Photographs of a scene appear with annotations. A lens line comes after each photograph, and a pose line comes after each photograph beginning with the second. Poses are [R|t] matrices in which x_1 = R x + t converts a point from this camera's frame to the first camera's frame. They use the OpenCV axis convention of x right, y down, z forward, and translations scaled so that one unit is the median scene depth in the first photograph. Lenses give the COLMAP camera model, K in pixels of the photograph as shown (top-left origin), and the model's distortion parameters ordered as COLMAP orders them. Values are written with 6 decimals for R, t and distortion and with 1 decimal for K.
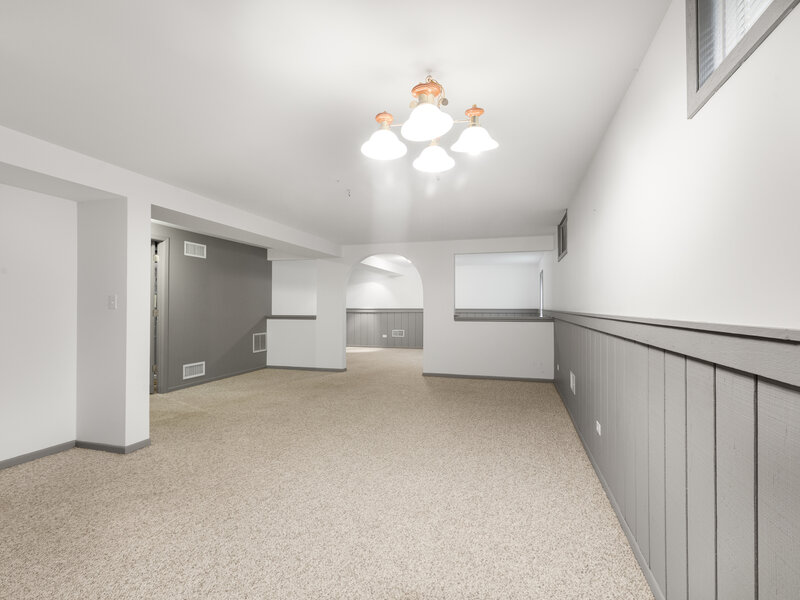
lens RADIAL K [[403.0, 0, 396.7], [0, 403.0, 302.4], [0, 0, 1]] dist [0.013101, -0.000265]
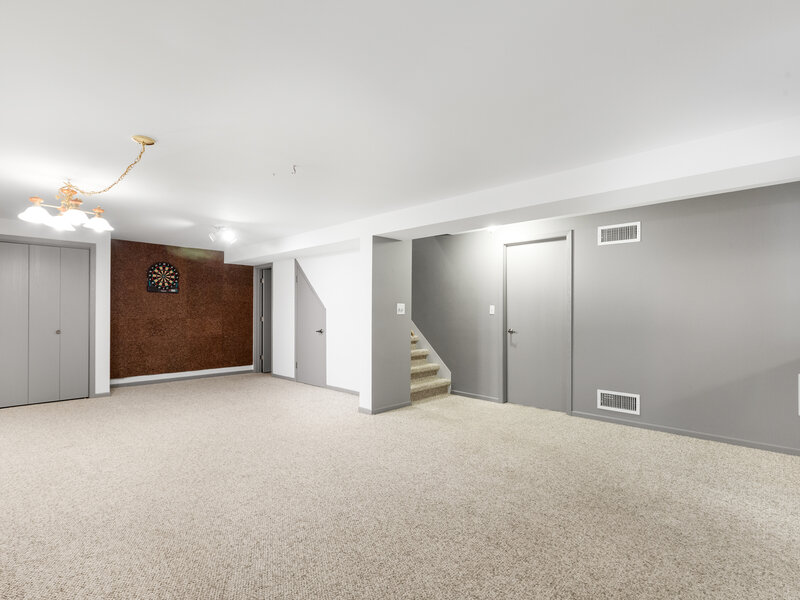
lens RADIAL K [[403.0, 0, 395.3], [0, 403.0, 311.8], [0, 0, 1]] dist [0.013101, -0.000265]
pose [[-0.458333, 0.001143, -0.888780, 0.533963], [0.005825, 0.999982, -0.001718, 0.011935], [0.888762, -0.005964, -0.458331, 1.640631]]
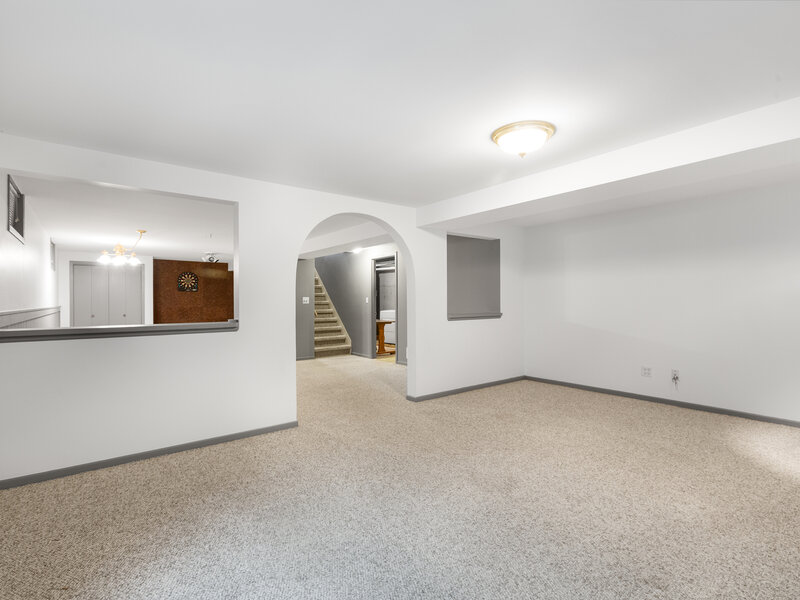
lens RADIAL K [[403.0, 0, 402.6], [0, 403.0, 301.7], [0, 0, 1]] dist [0.013101, -0.000265]
pose [[-0.576173, 0.001360, -0.817327, 0.877436], [0.014040, 0.999868, -0.008234, 0.035731], [0.817207, -0.016219, -0.576115, 2.837496]]
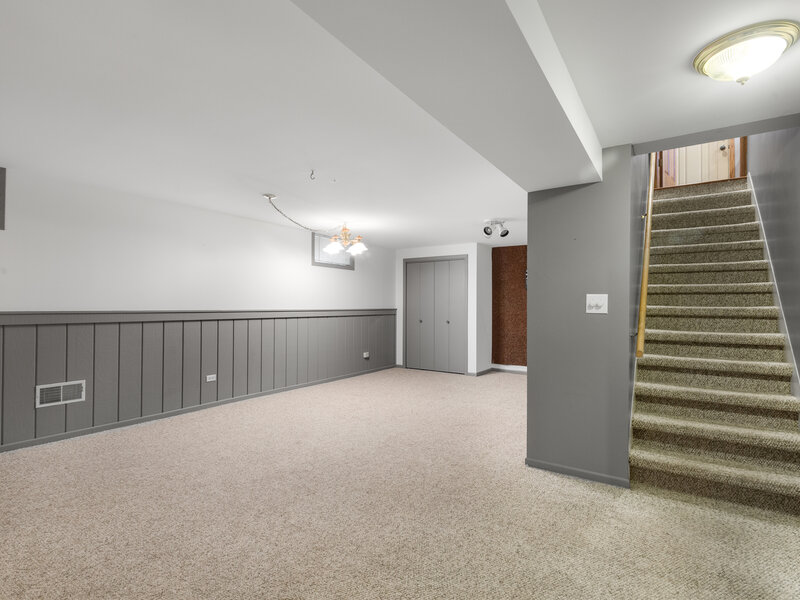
lens RADIAL K [[403.0, 0, 405.6], [0, 403.0, 299.4], [0, 0, 1]] dist [0.013101, -0.000265]
pose [[-0.959401, 0.000977, 0.282045, -0.591044], [-0.006366, 0.999664, -0.025116, 0.013525], [-0.281975, -0.025892, -0.959072, 1.881242]]
